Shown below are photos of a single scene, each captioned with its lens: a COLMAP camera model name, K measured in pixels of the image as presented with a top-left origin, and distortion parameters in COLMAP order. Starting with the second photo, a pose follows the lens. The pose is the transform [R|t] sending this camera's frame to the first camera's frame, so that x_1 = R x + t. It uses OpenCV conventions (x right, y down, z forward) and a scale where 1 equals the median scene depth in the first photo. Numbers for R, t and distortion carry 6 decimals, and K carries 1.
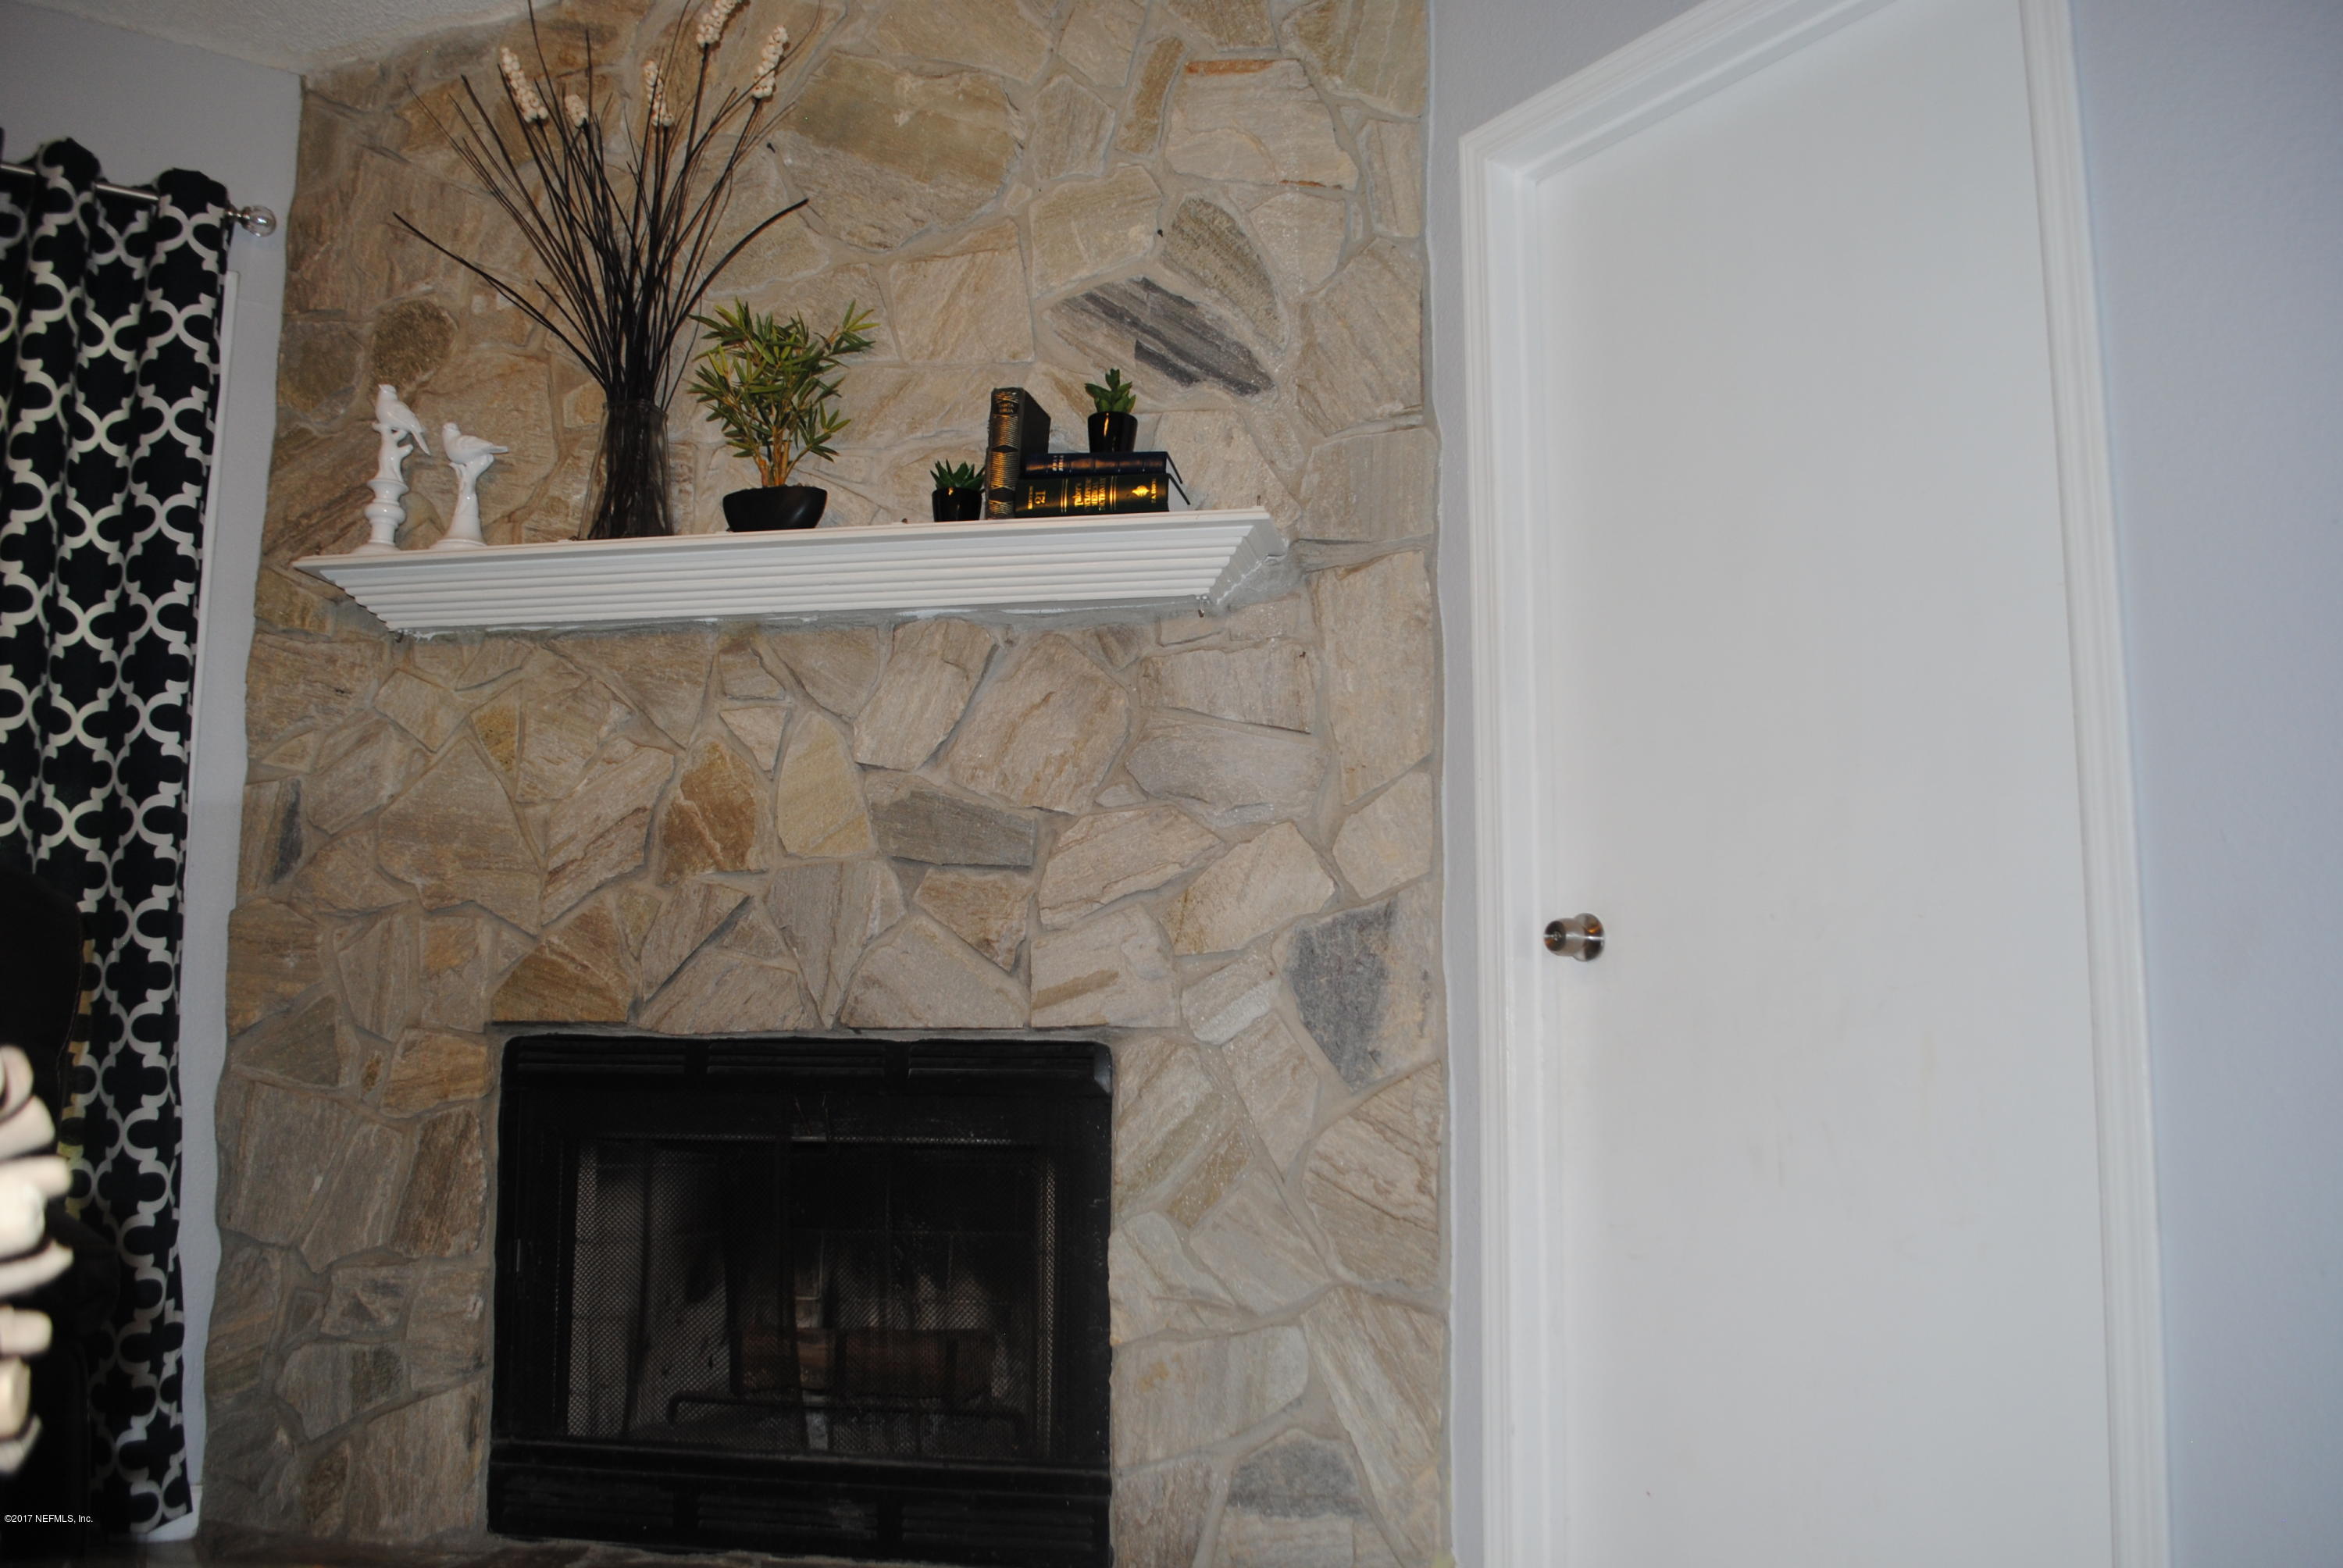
lens RADIAL K [[1841.4, 0, 1171.7], [0, 1841.4, 800.6], [0, 0, 1]] dist [-0.085257, 0.015452]
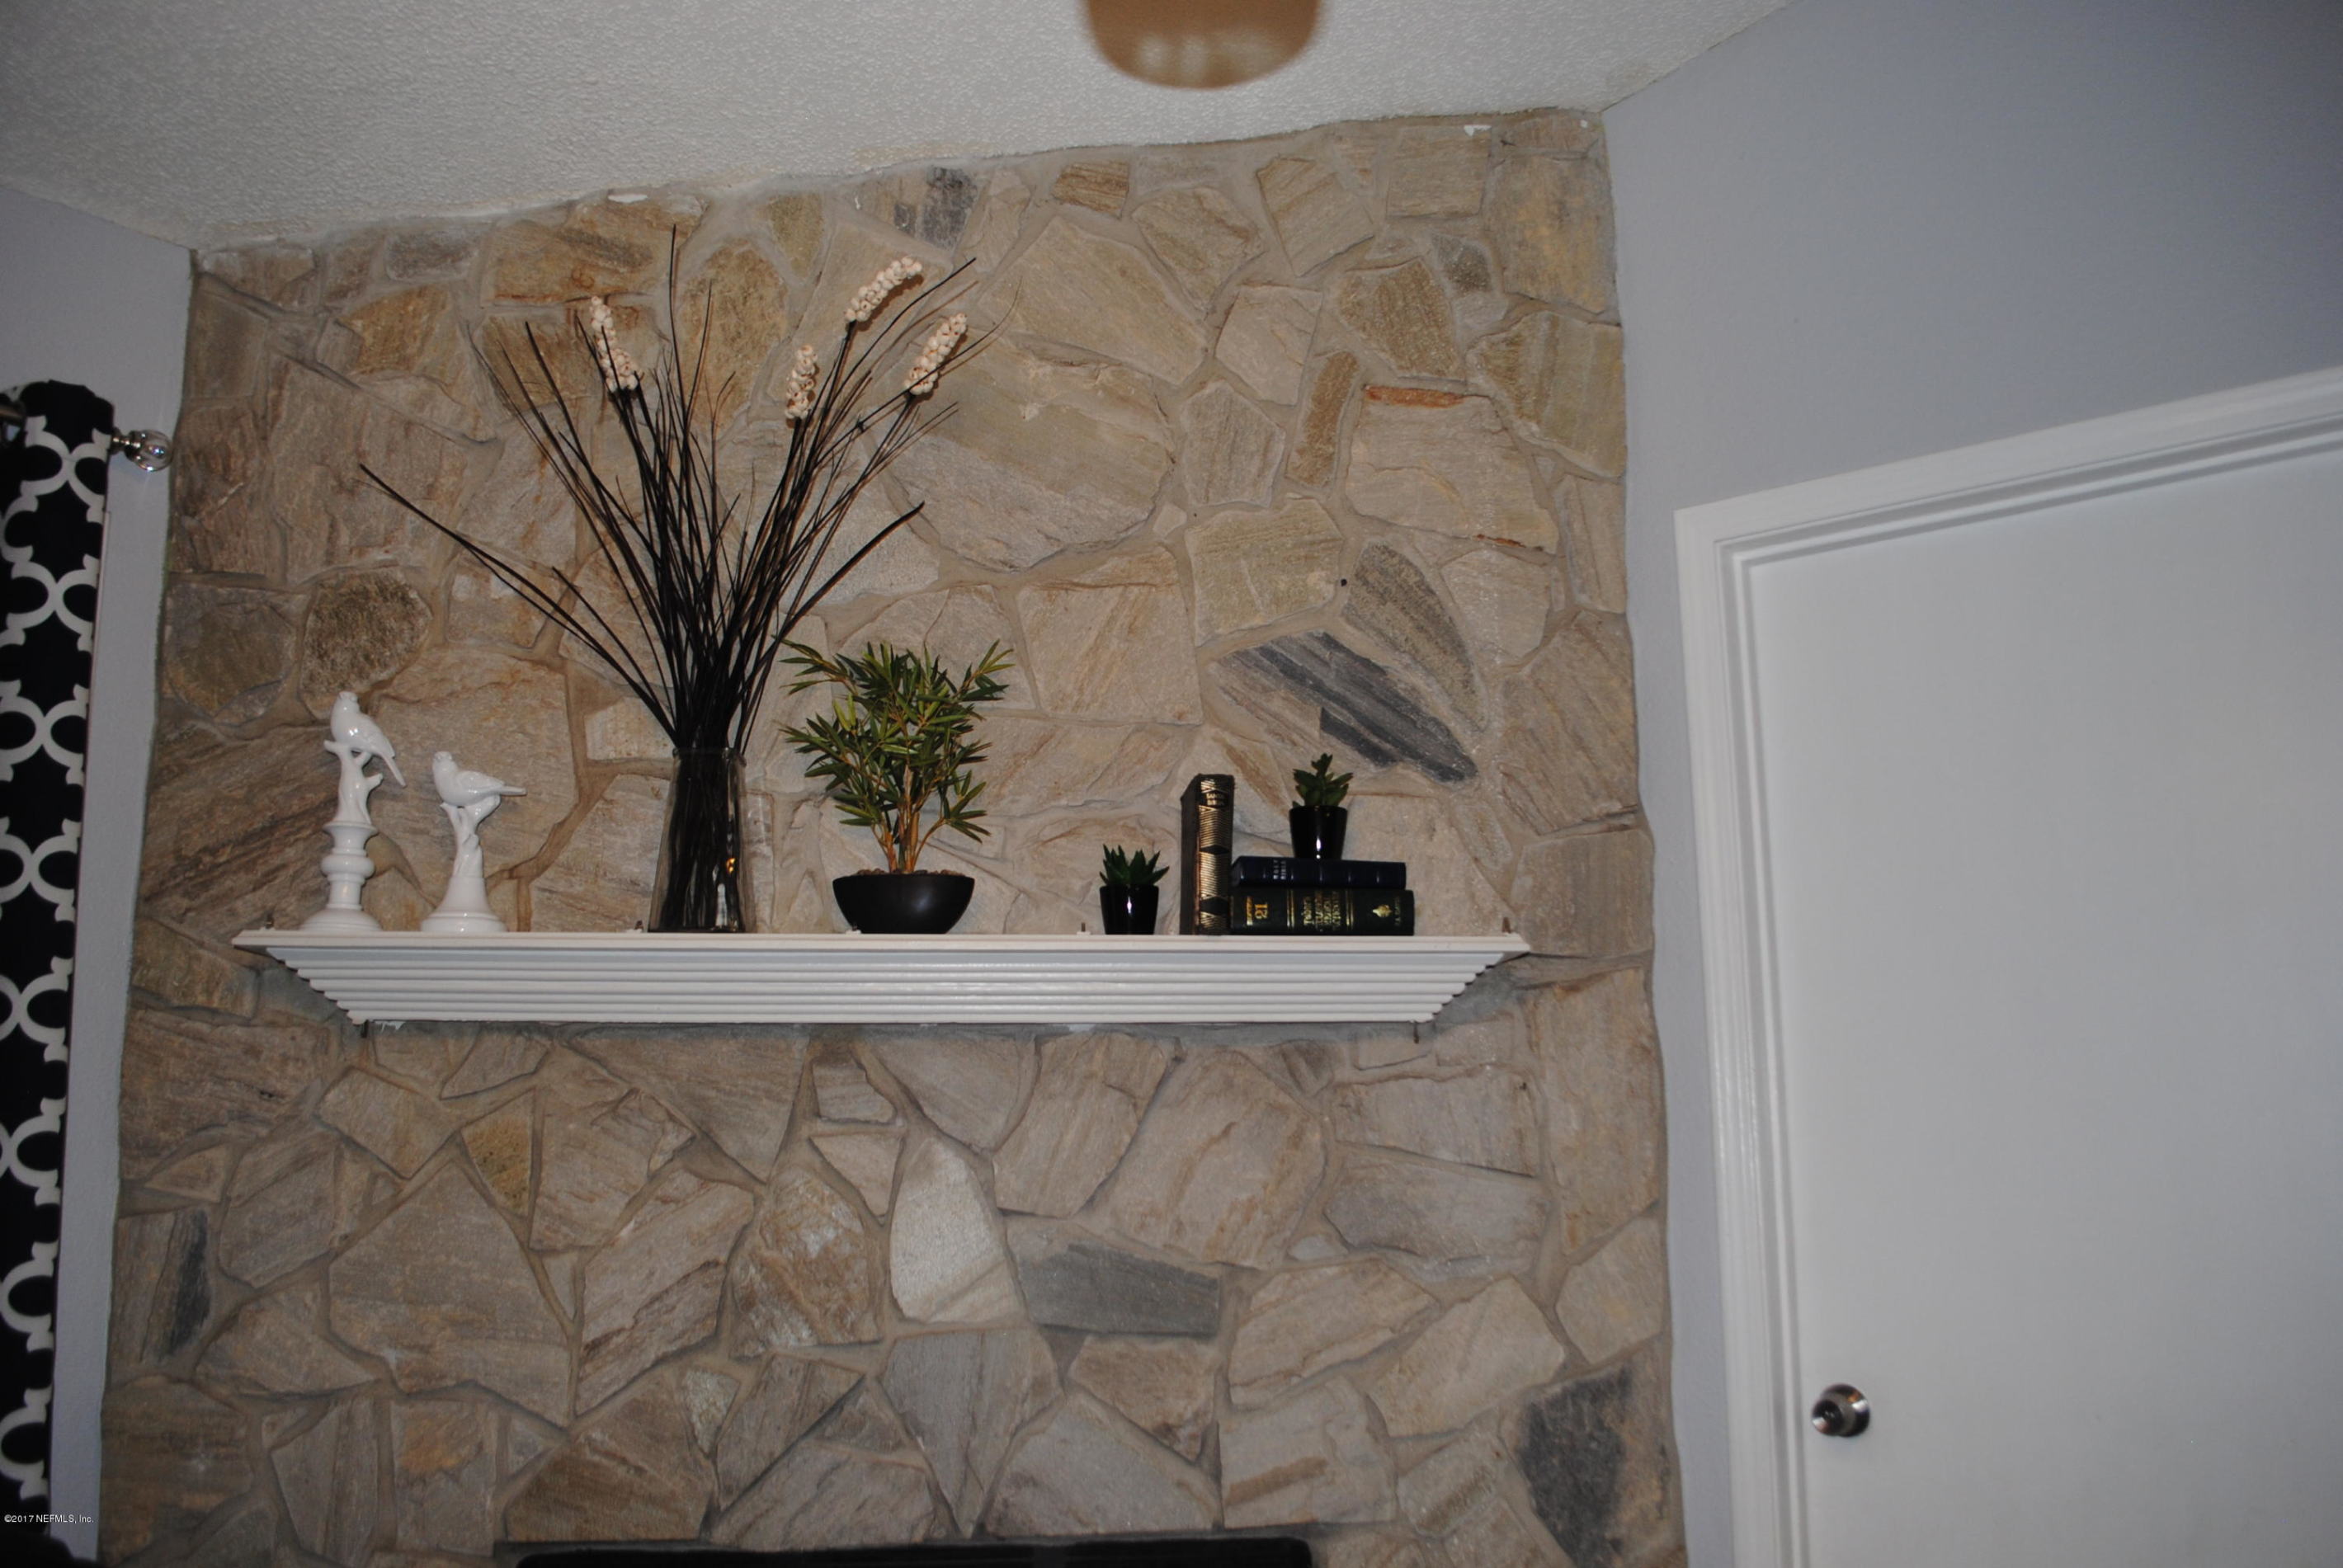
lens RADIAL K [[1841.4, 0, 1178.3], [0, 1841.4, 802.9], [0, 0, 1]] dist [-0.085257, 0.015452]
pose [[0.960953, 0.032402, 0.274808, -0.319088], [-0.022104, 0.998936, -0.040485, -0.167276], [-0.275828, 0.032830, 0.960646, 0.179036]]
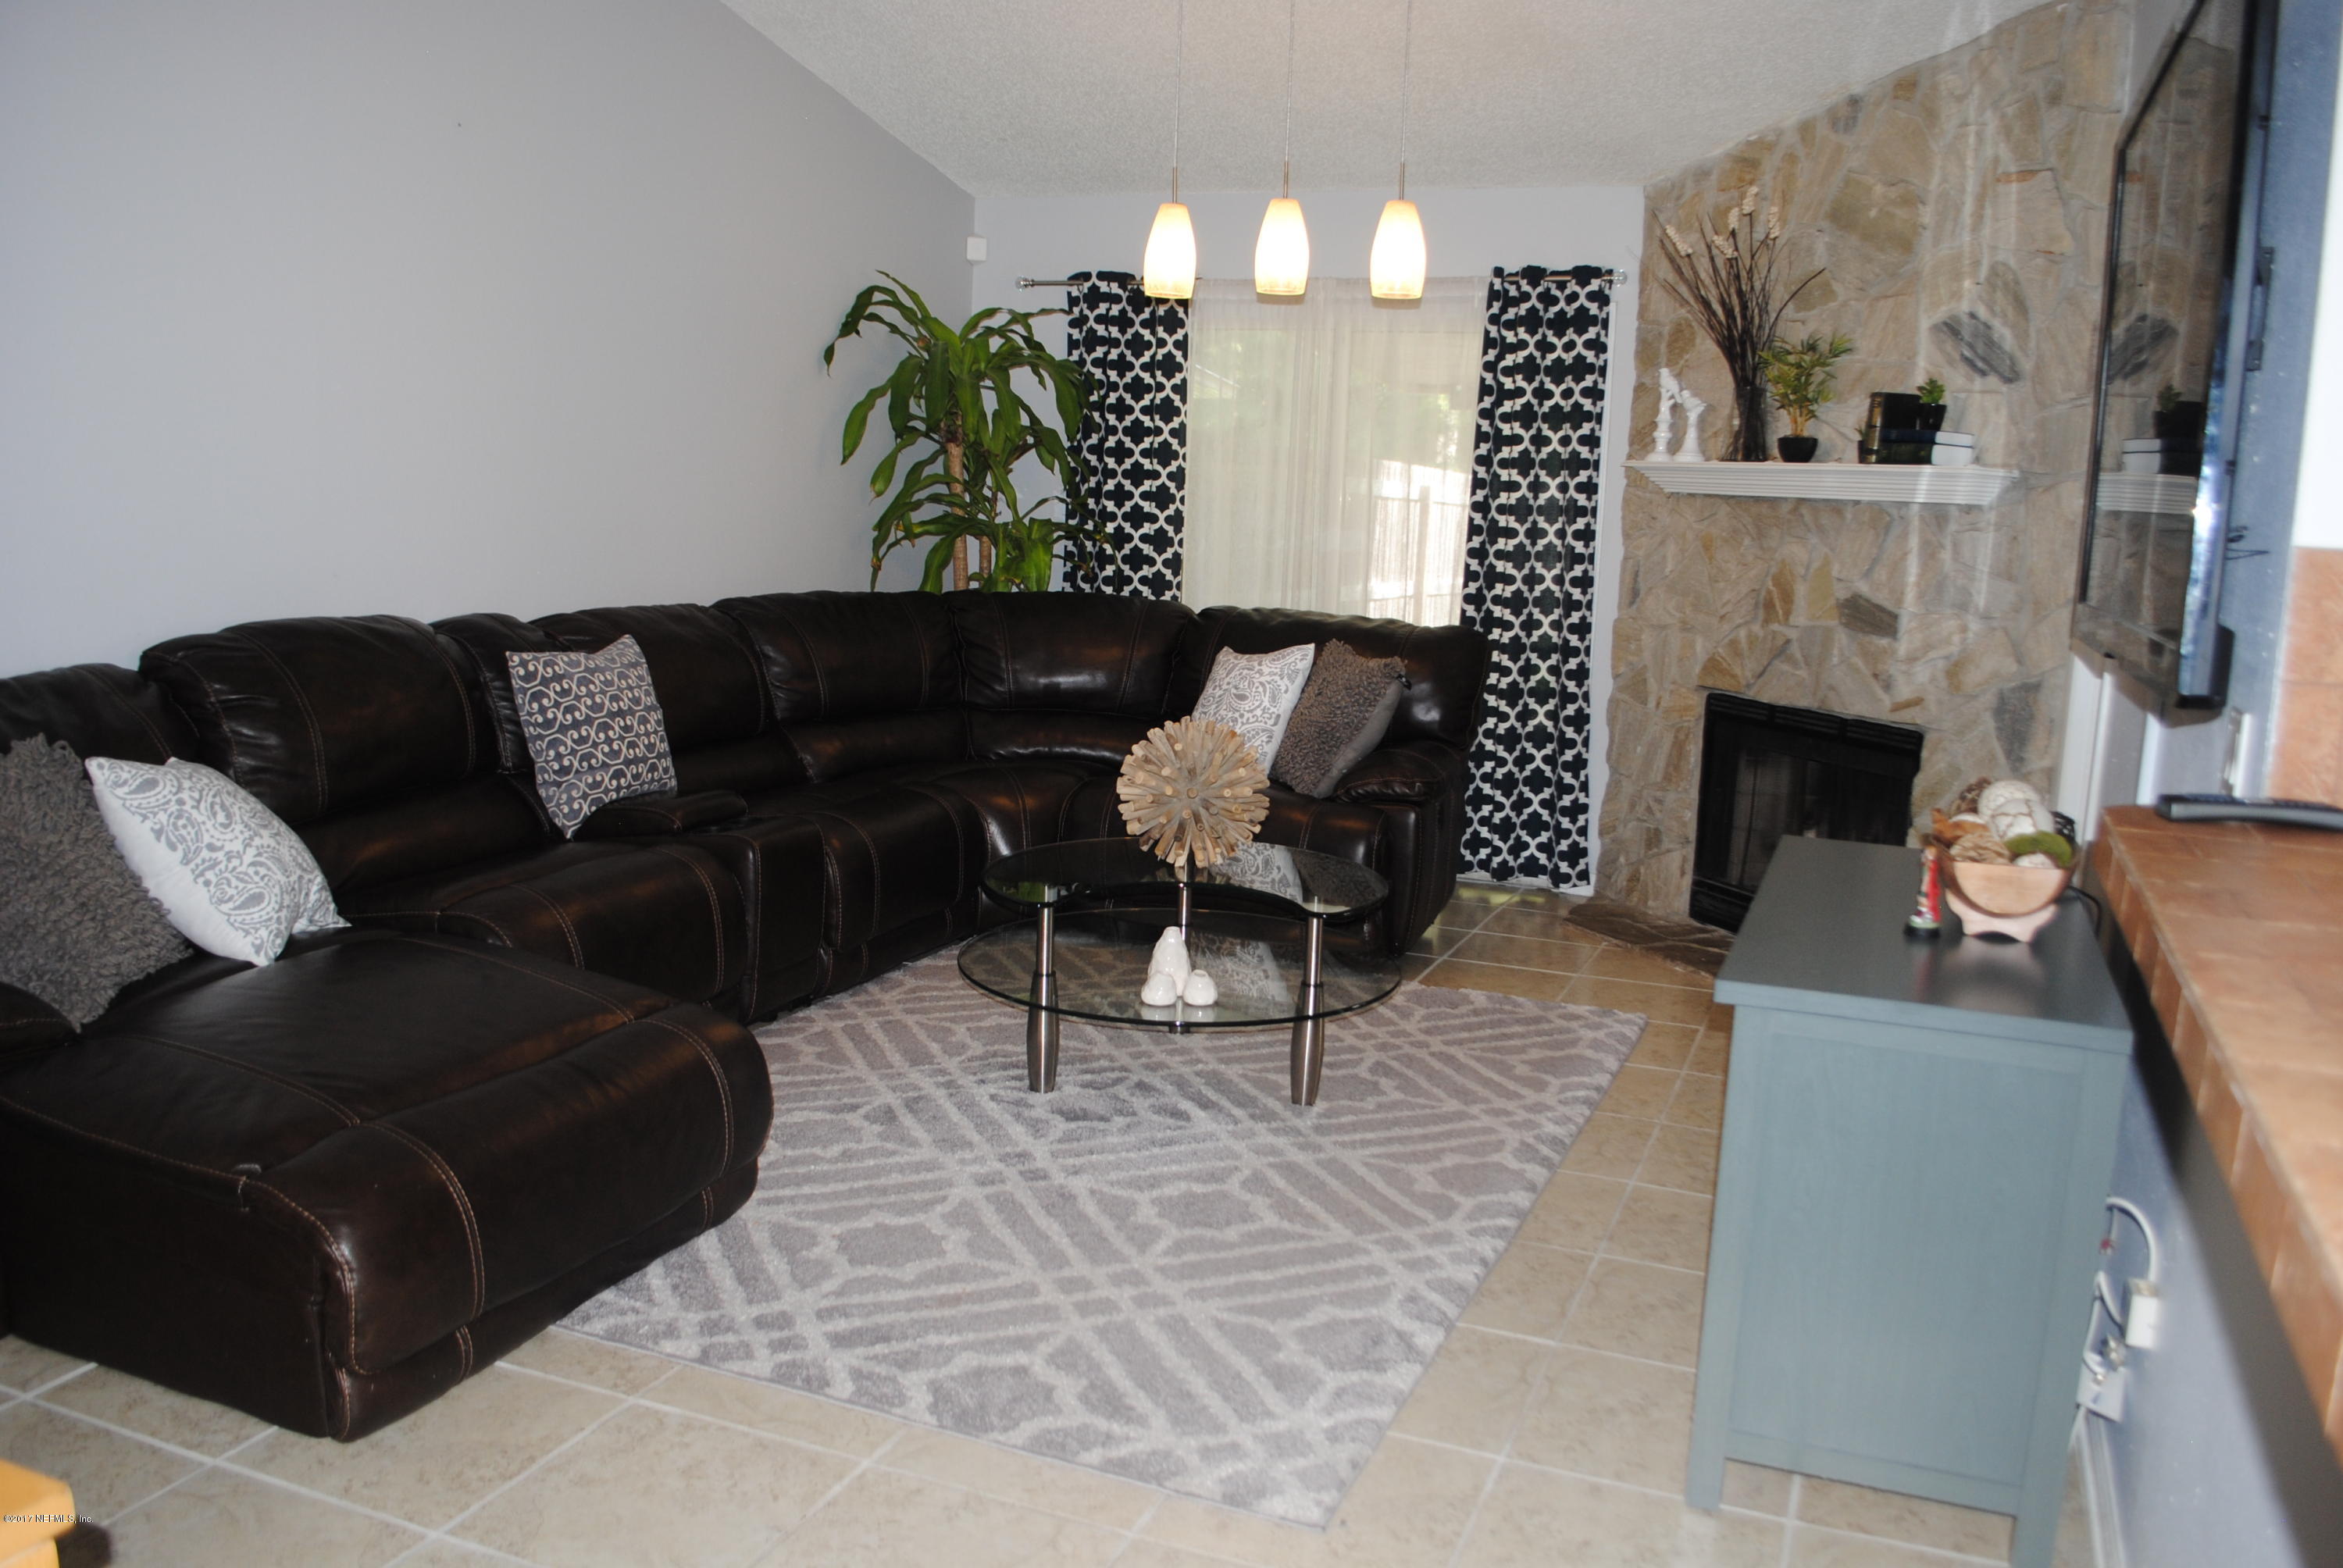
lens RADIAL K [[1841.4, 0, 1165.2], [0, 1841.4, 785.4], [0, 0, 1]] dist [-0.085257, 0.015452]
pose [[0.534775, 0.149383, -0.831685, 1.077921], [0.084465, 0.969869, 0.228515, -0.302996], [0.840762, -0.192452, 0.506044, -0.618452]]
